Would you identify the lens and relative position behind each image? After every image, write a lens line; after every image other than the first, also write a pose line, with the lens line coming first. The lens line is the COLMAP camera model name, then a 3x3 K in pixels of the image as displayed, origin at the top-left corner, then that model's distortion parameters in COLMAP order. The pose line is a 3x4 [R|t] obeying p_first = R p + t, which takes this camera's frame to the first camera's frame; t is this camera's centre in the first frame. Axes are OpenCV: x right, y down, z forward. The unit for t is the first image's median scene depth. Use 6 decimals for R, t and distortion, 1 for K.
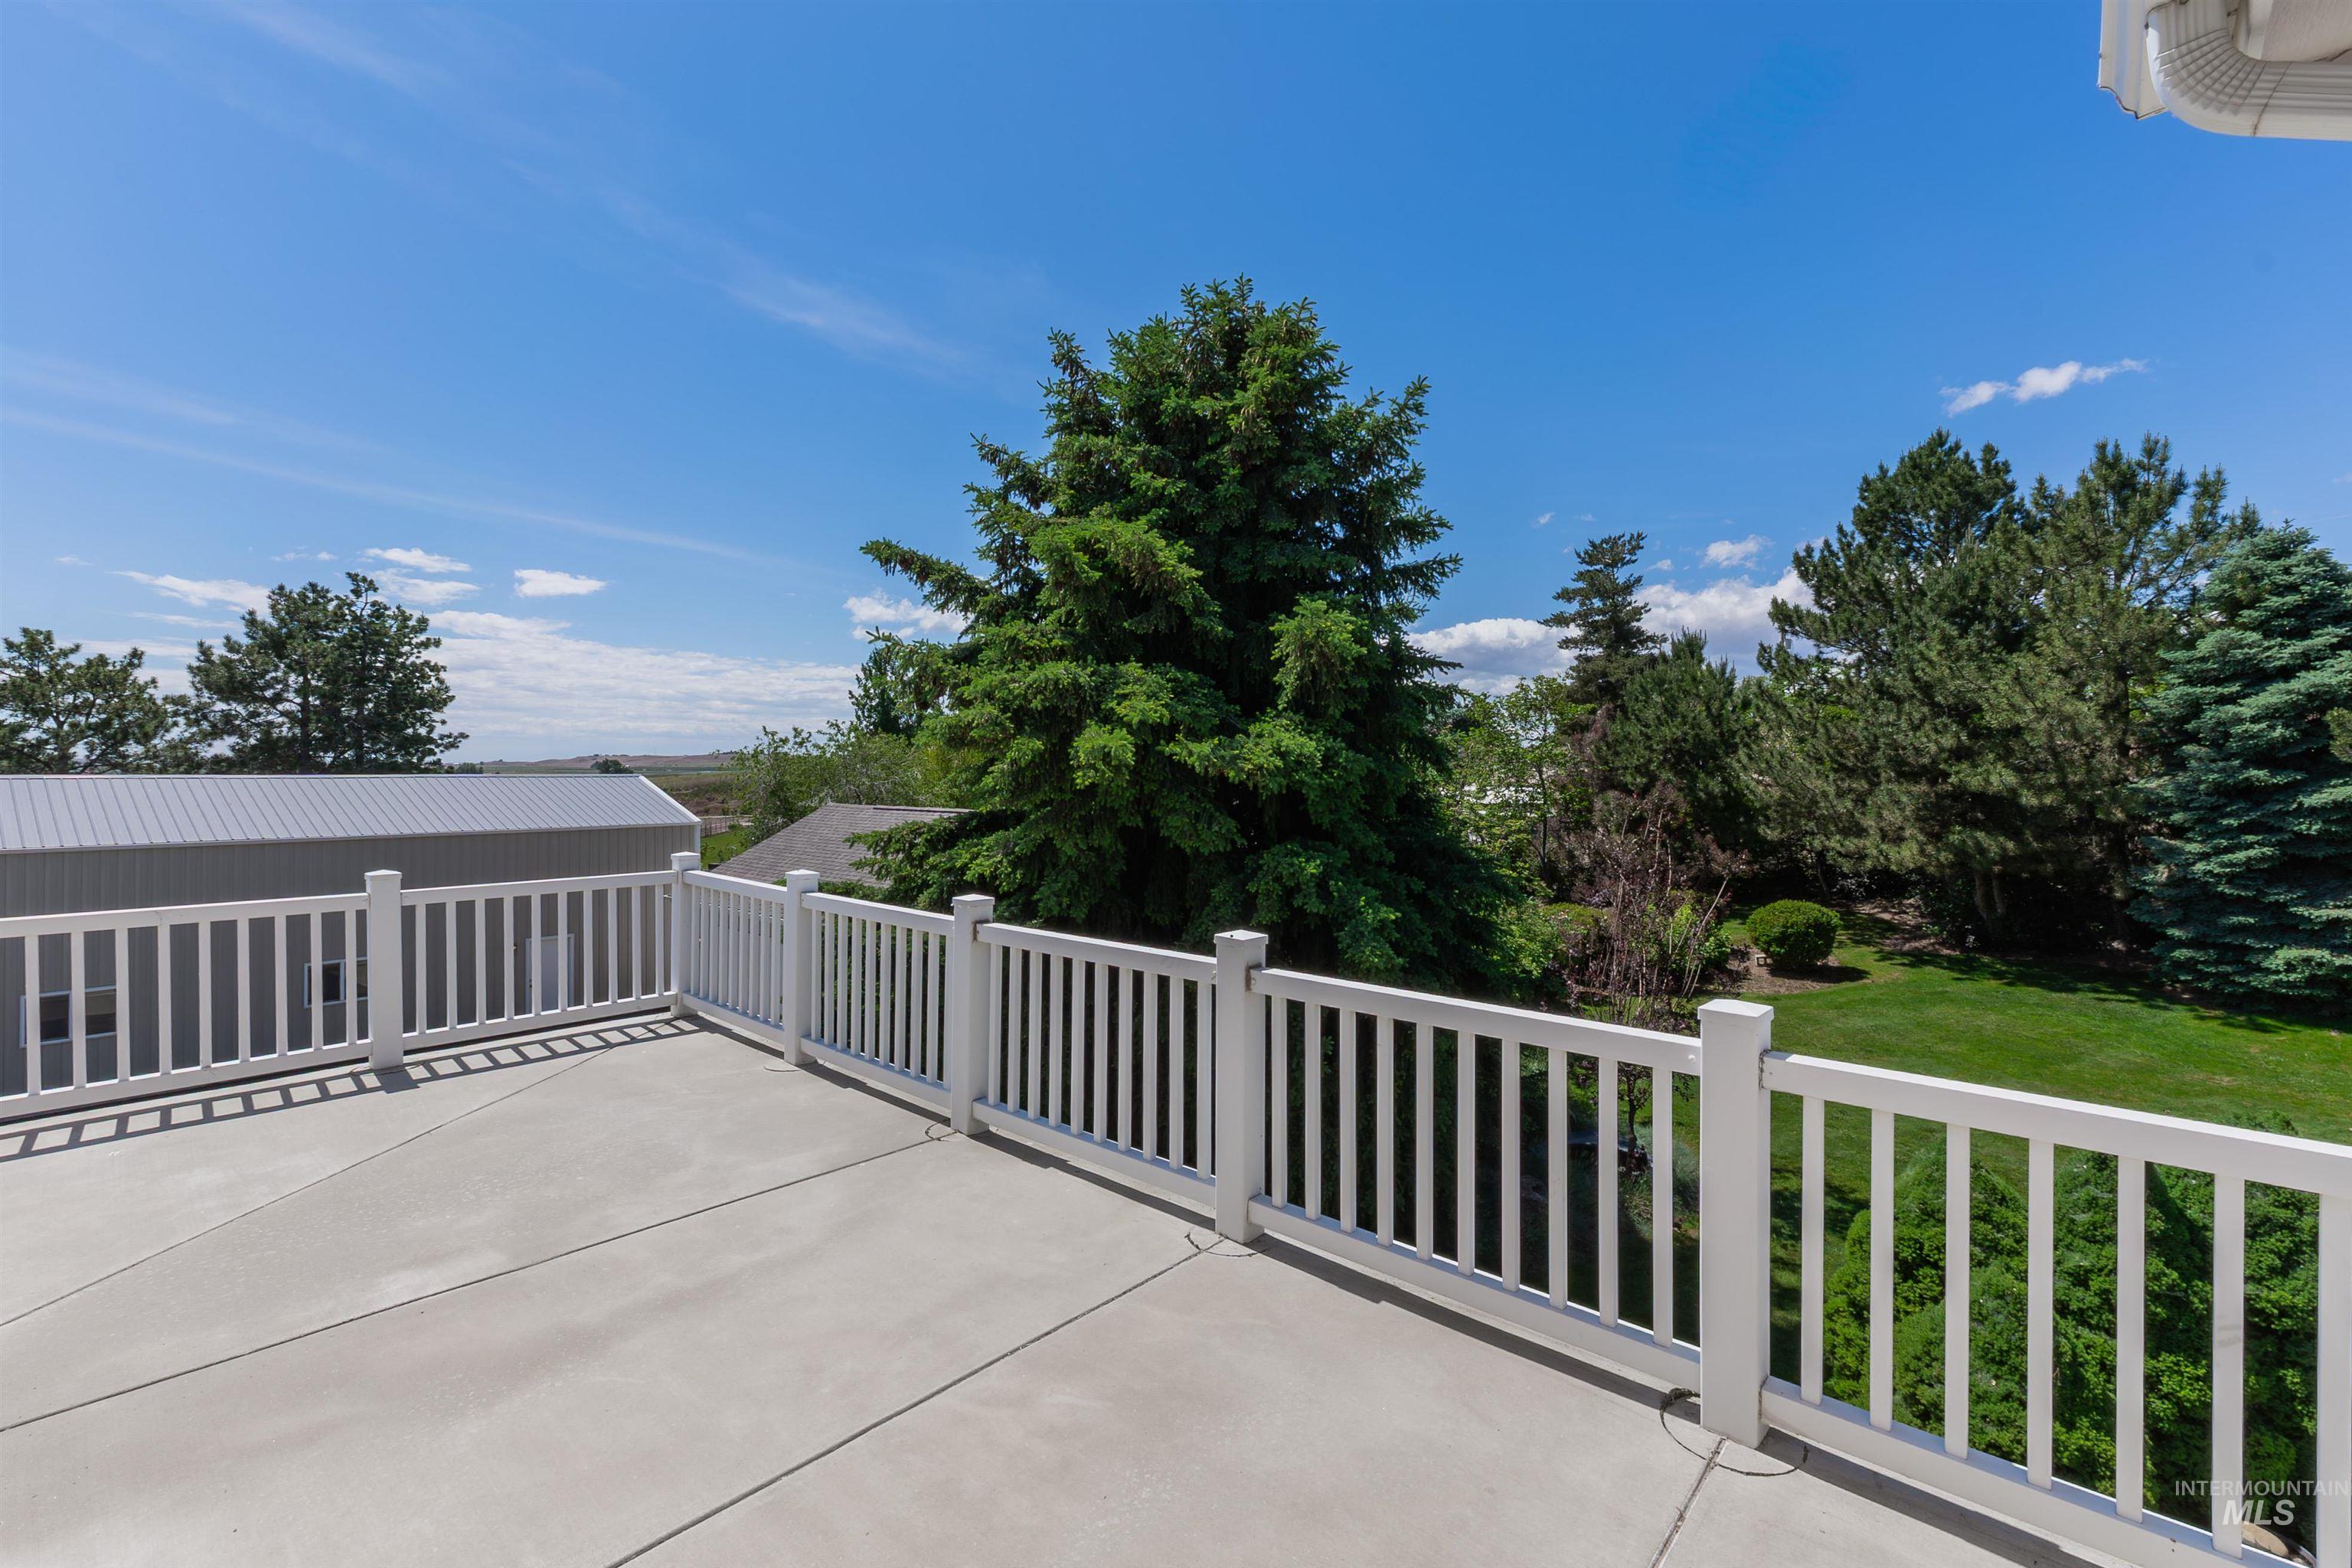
lens RADIAL K [[1019.1, 0, 1179.5], [0, 1019.1, 791.5], [0, 0, 1]] dist [0.012564, 0.000227]
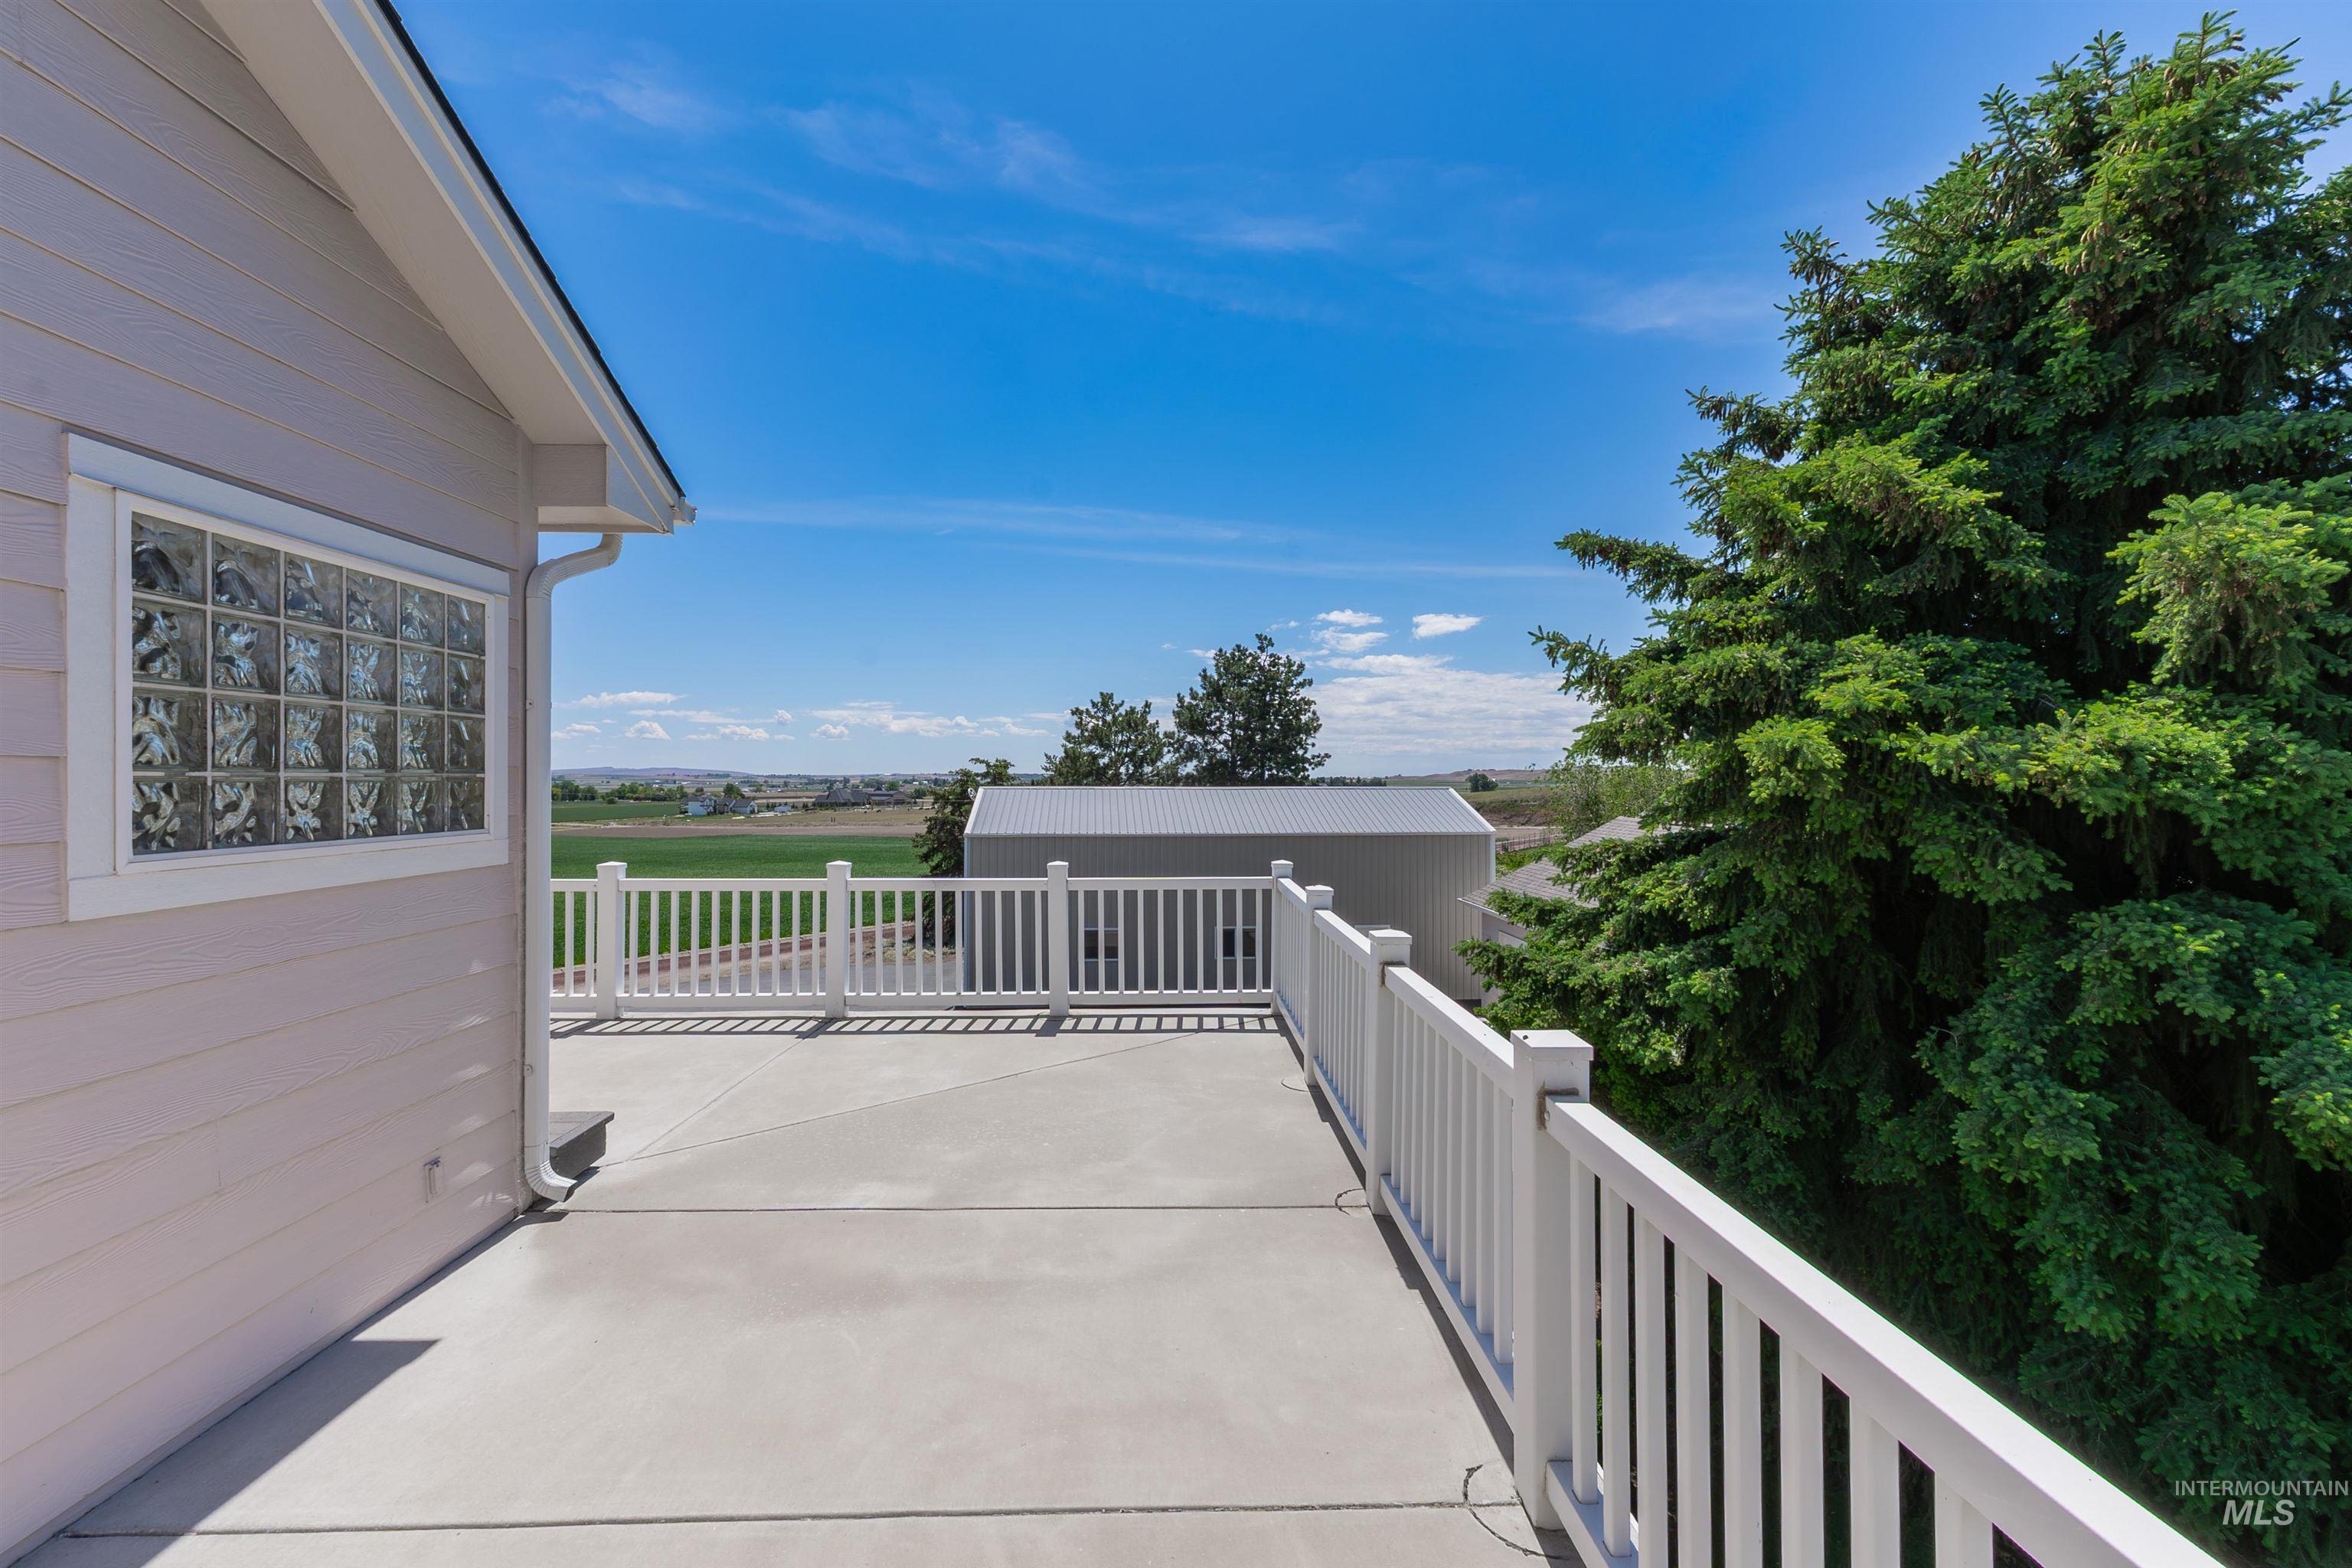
lens RADIAL K [[990.8, 0, 1173.9], [0, 990.8, 781.0], [0, 0, 1]] dist [0.008624, 0.000040]
pose [[0.691250, -0.003152, -0.722608, 0.095271], [-0.013394, 0.999763, -0.017174, -0.001702], [0.722491, 0.021550, 0.691044, 0.107031]]
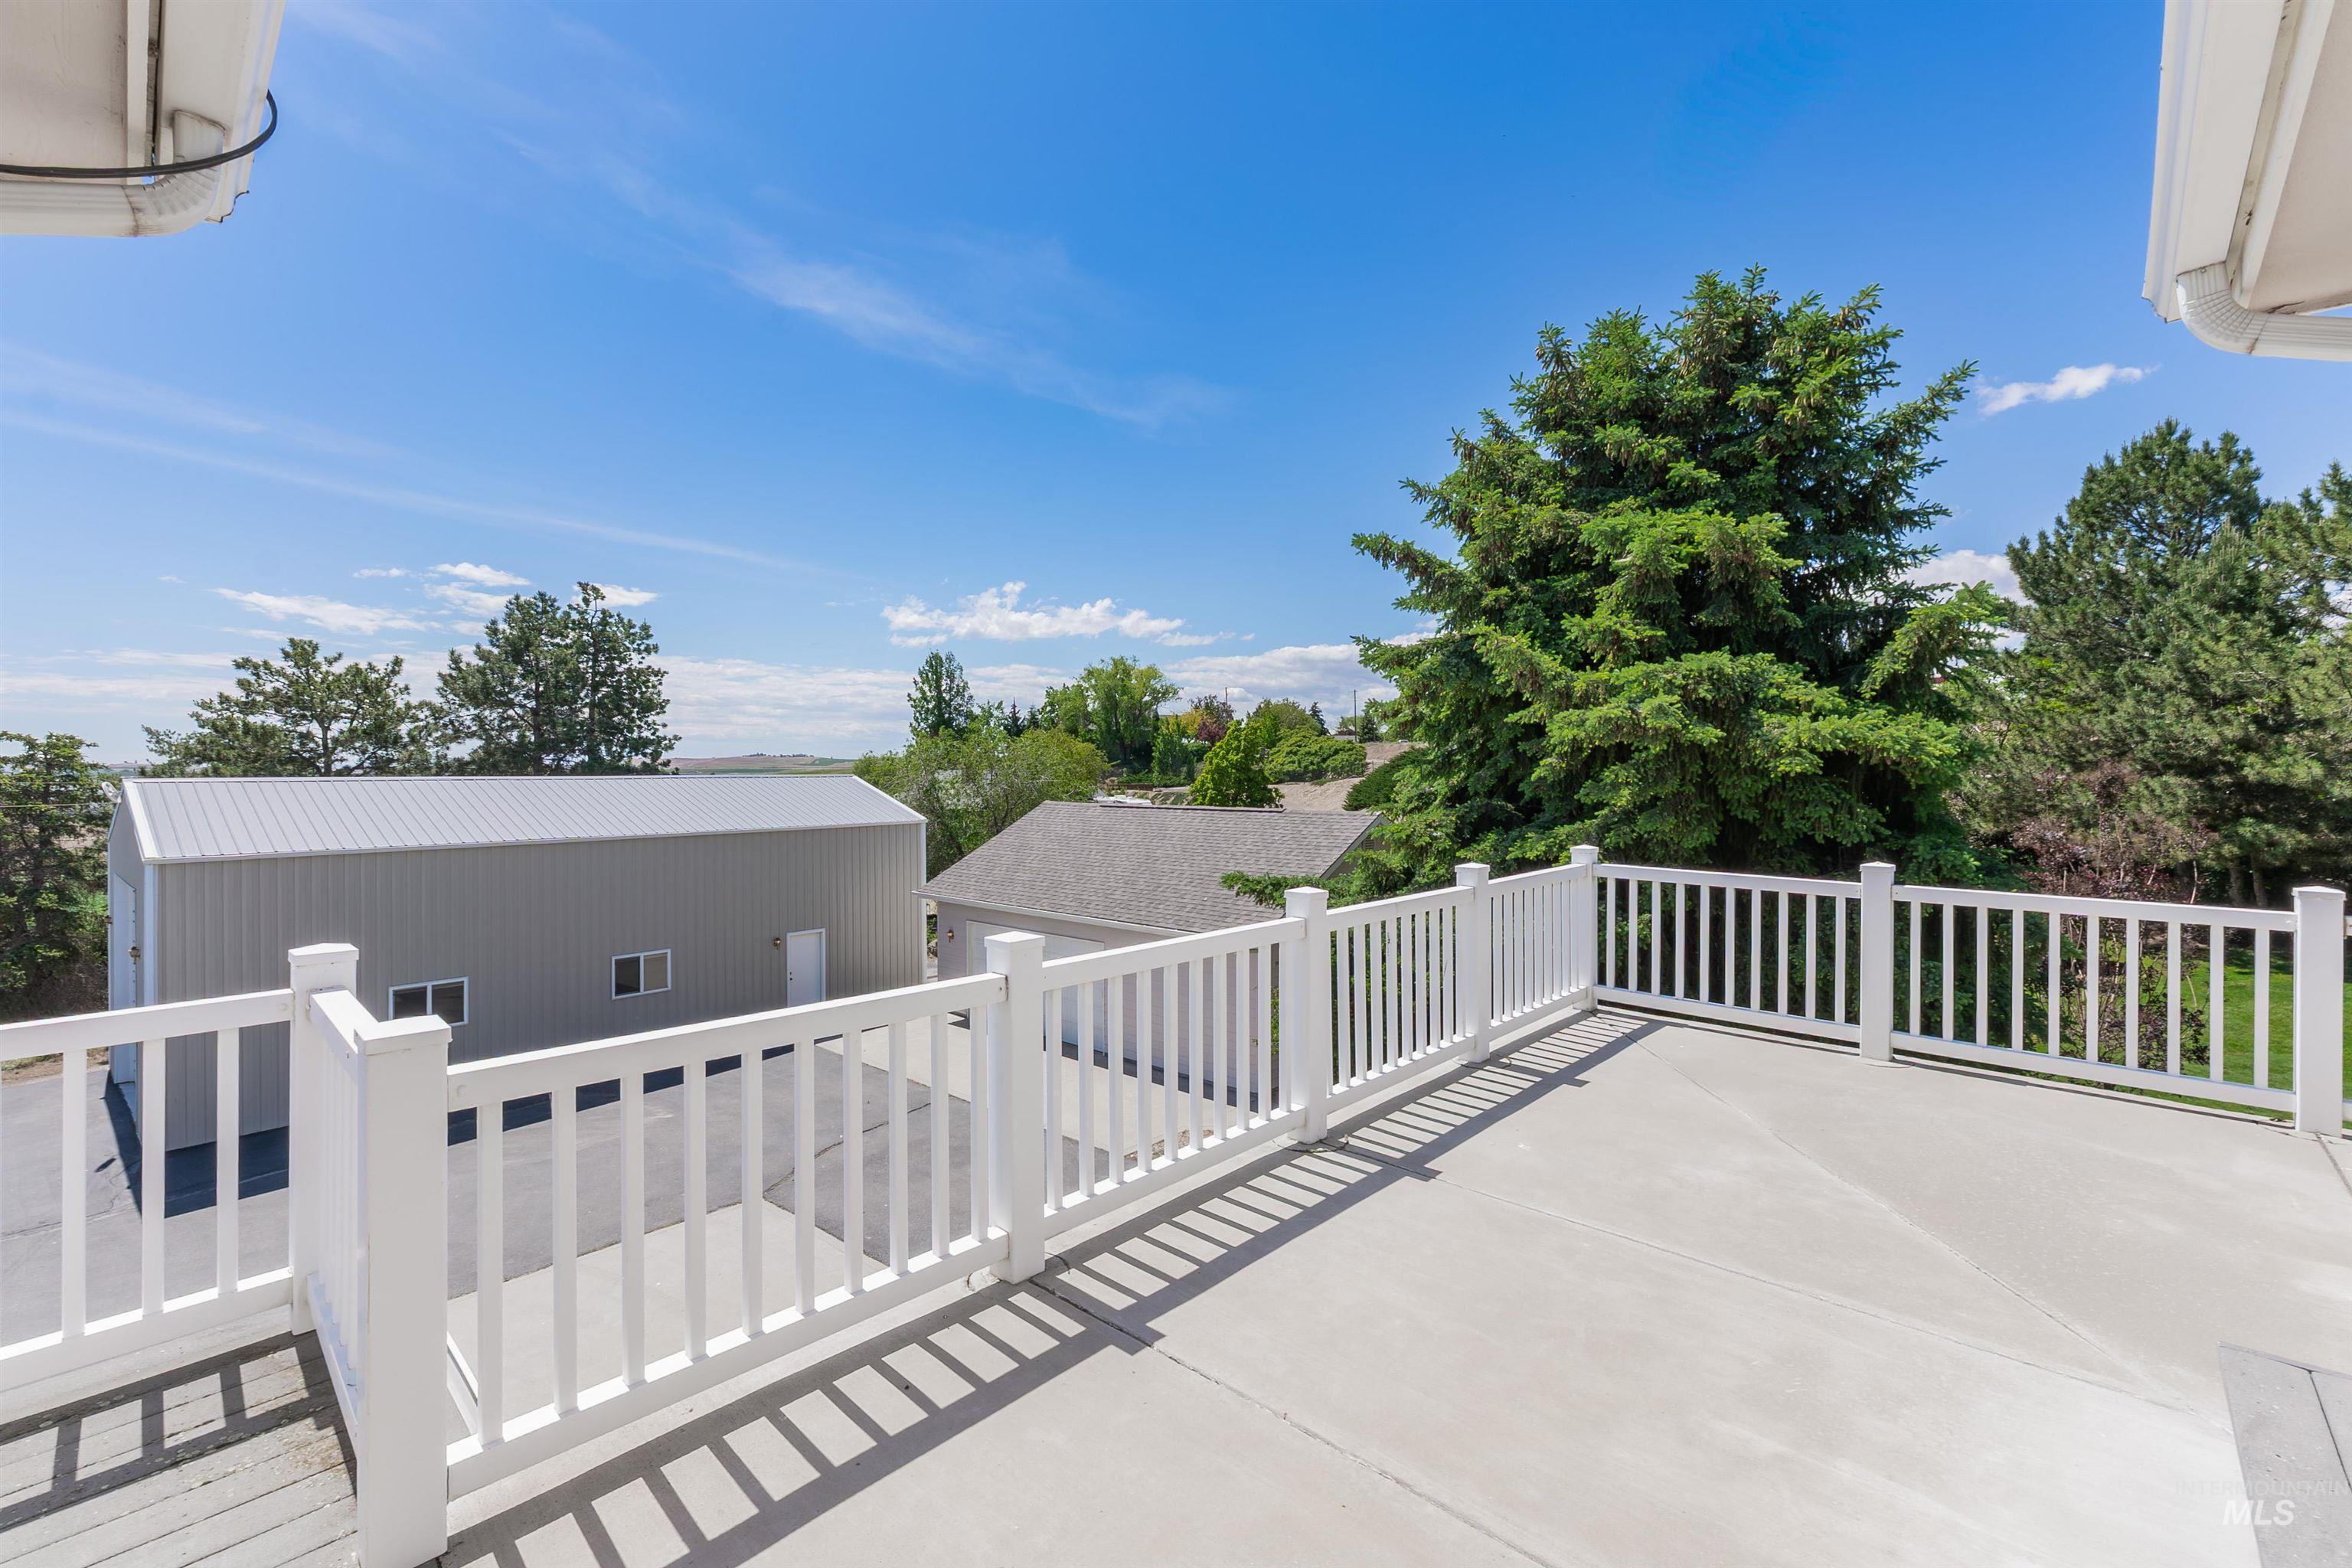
lens RADIAL K [[998.5, 0, 1170.1], [0, 998.5, 778.0], [0, 0, 1]] dist [0.001038, 0.000197]
pose [[0.999583, -0.005456, -0.028344, -0.444958], [0.005094, 0.999905, -0.012837, 0.003950], [0.028412, 0.012688, 0.999516, 0.016091]]
